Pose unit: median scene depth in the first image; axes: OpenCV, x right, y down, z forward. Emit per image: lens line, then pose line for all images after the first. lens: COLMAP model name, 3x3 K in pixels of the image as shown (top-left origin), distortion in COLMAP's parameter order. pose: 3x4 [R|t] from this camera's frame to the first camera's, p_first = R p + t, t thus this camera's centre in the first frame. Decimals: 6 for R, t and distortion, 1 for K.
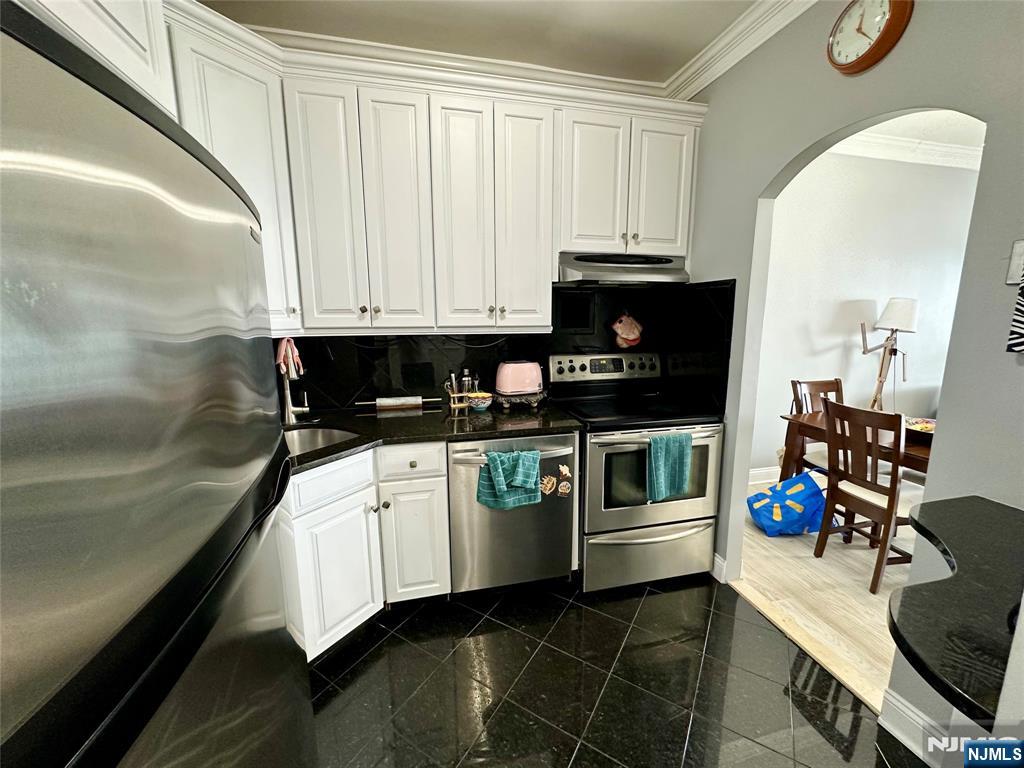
lens RADIAL K [[413.4, 0, 513.1], [0, 413.4, 385.2], [0, 0, 1]] dist [-0.001718, -0.000047]
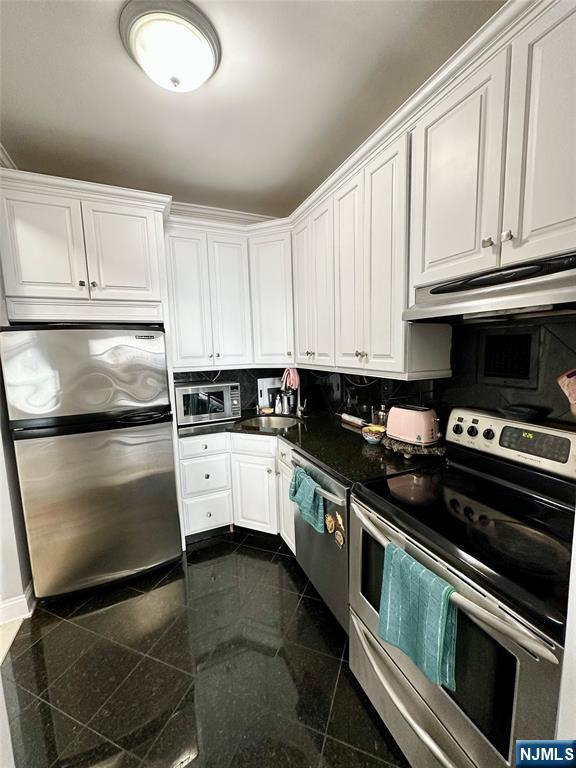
lens RADIAL K [[310.1, 0, 288.0], [0, 310.1, 384.0], [0, 0, 1]] dist [-0.001718, -0.000047]
pose [[0.169984, 0.116079, -0.978586, 0.662122], [-0.138646, 0.985978, 0.092873, -0.137546], [0.975645, 0.119890, 0.183694, 0.595128]]
